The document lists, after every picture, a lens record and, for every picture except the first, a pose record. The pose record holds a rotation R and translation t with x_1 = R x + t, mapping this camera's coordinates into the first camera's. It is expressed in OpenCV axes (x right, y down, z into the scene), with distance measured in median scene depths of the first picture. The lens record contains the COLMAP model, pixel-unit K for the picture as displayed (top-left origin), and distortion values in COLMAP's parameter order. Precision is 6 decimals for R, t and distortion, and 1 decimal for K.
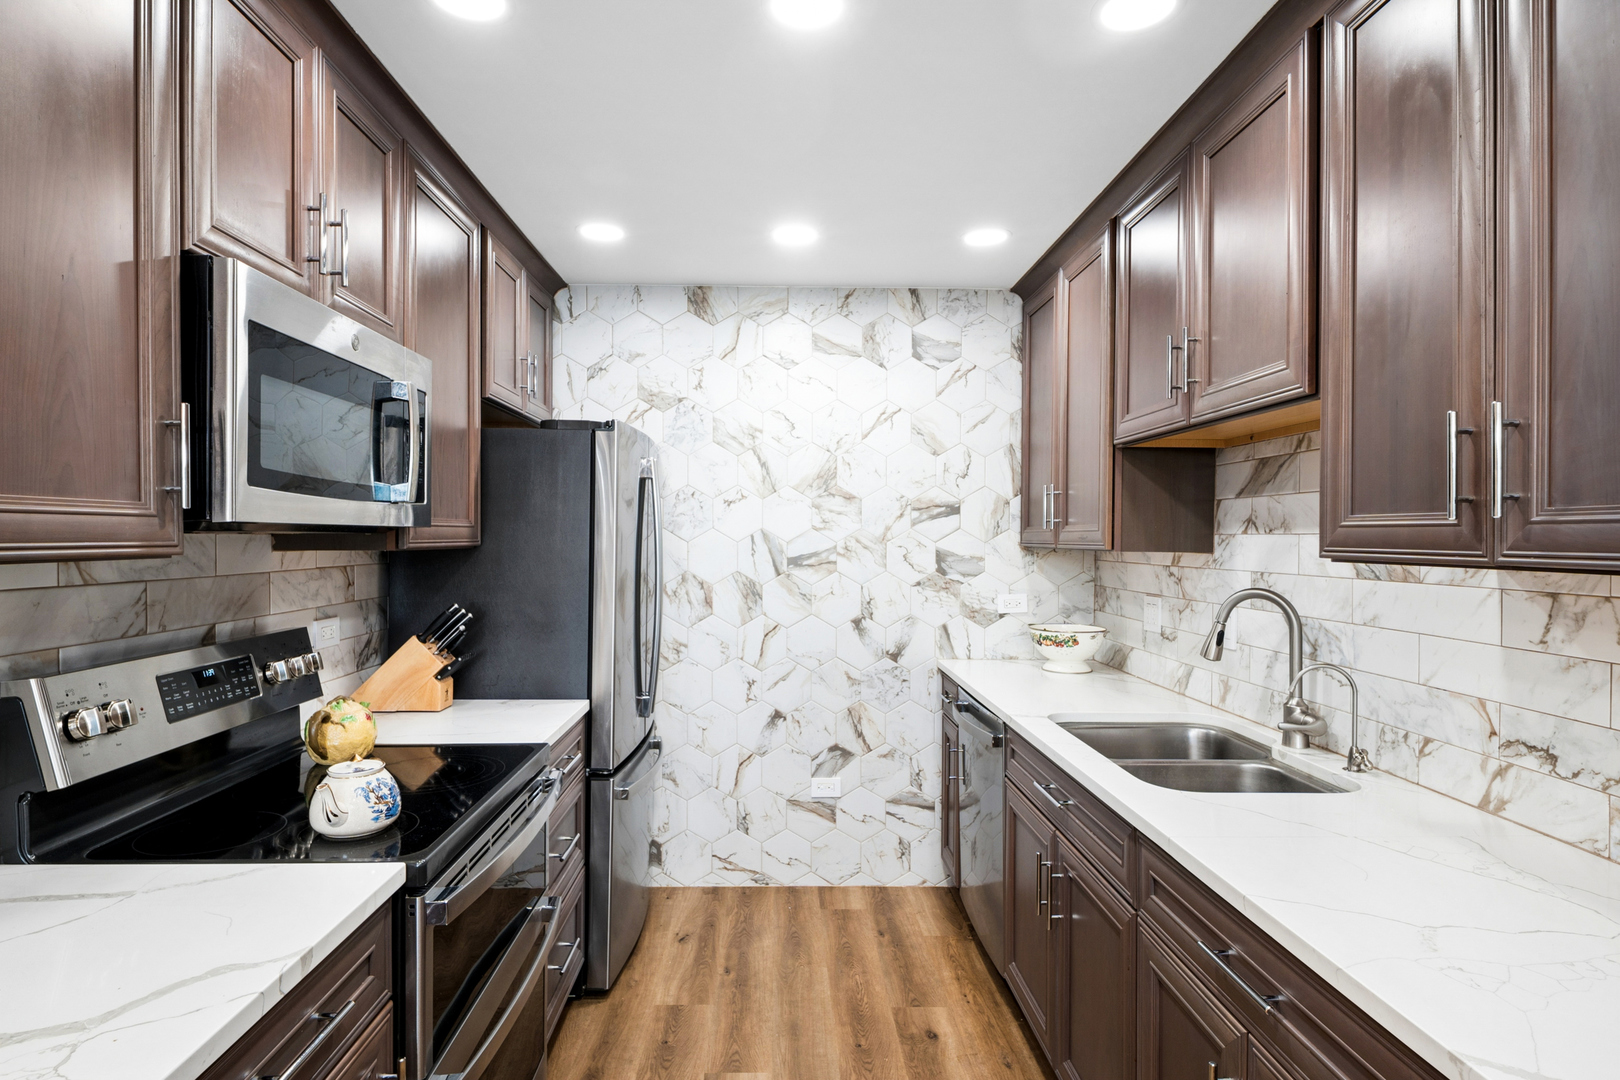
lens RADIAL K [[853.5, 0, 787.9], [0, 853.5, 546.7], [0, 0, 1]] dist [0.018335, -0.011664]
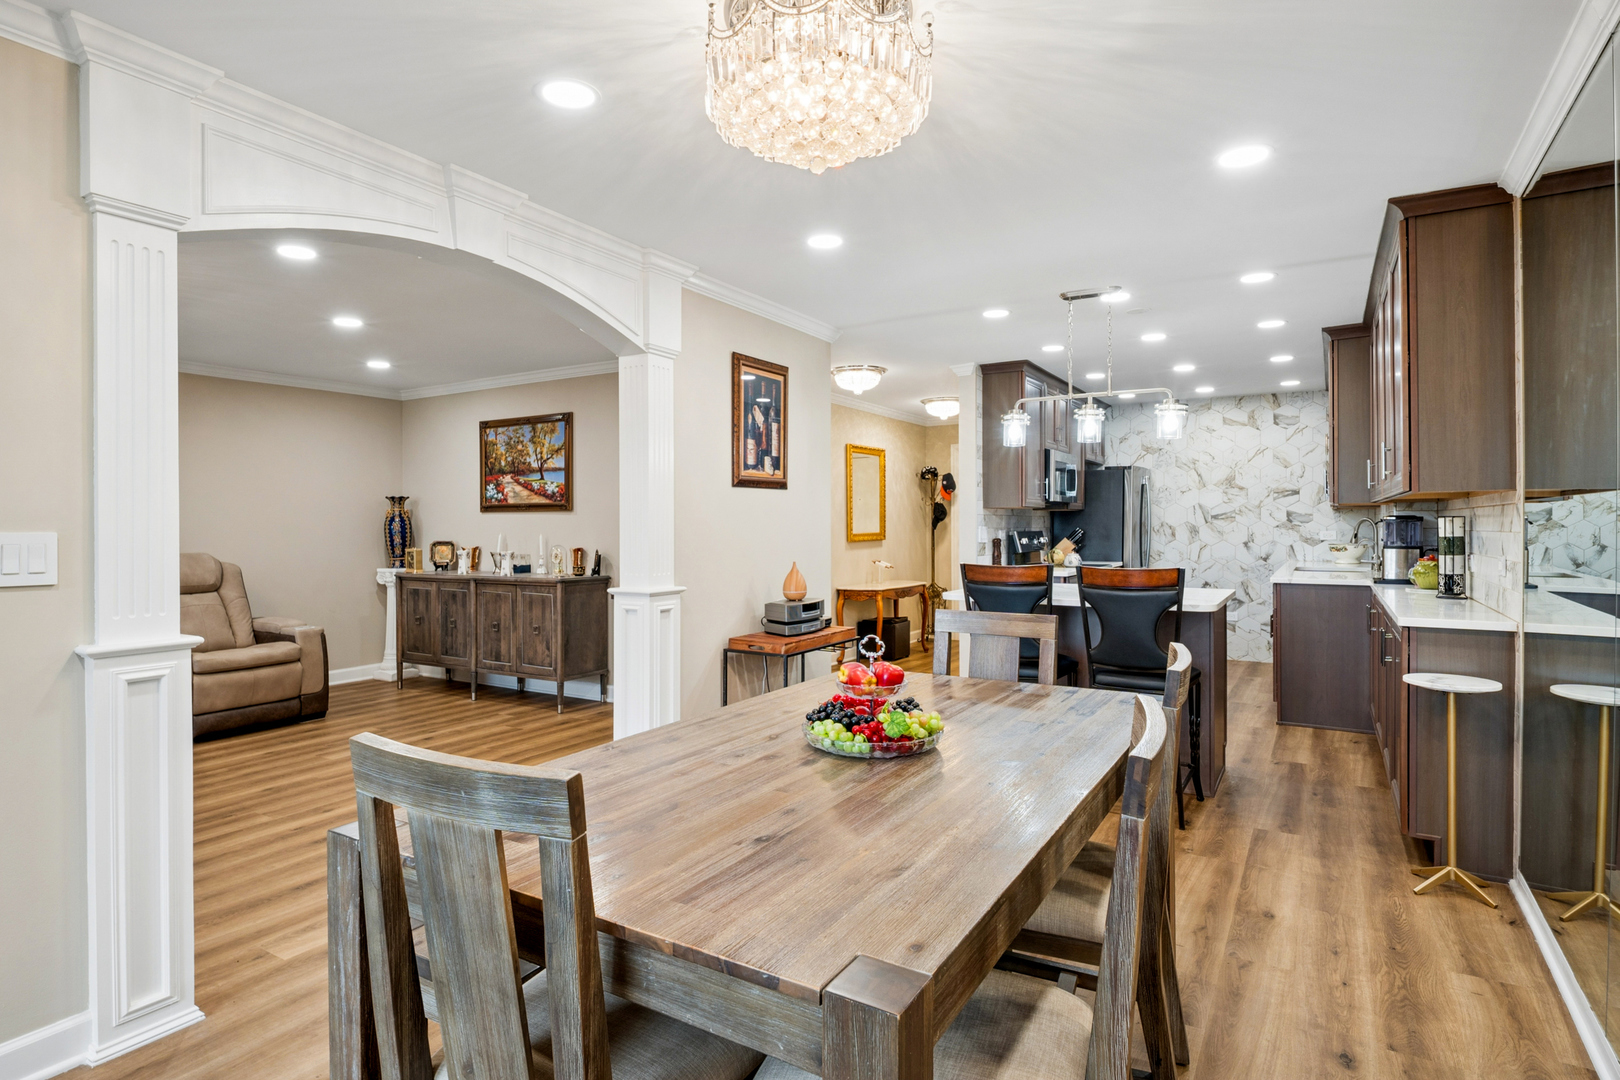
lens RADIAL K [[853.5, 0, 790.3], [0, 853.5, 533.7], [0, 0, 1]] dist [0.018335, -0.011664]
pose [[0.839718, -0.001297, -0.543022, 0.358202], [0.000210, 0.999998, -0.002064, 0.079736], [0.543023, 0.001620, 0.839716, -1.844977]]
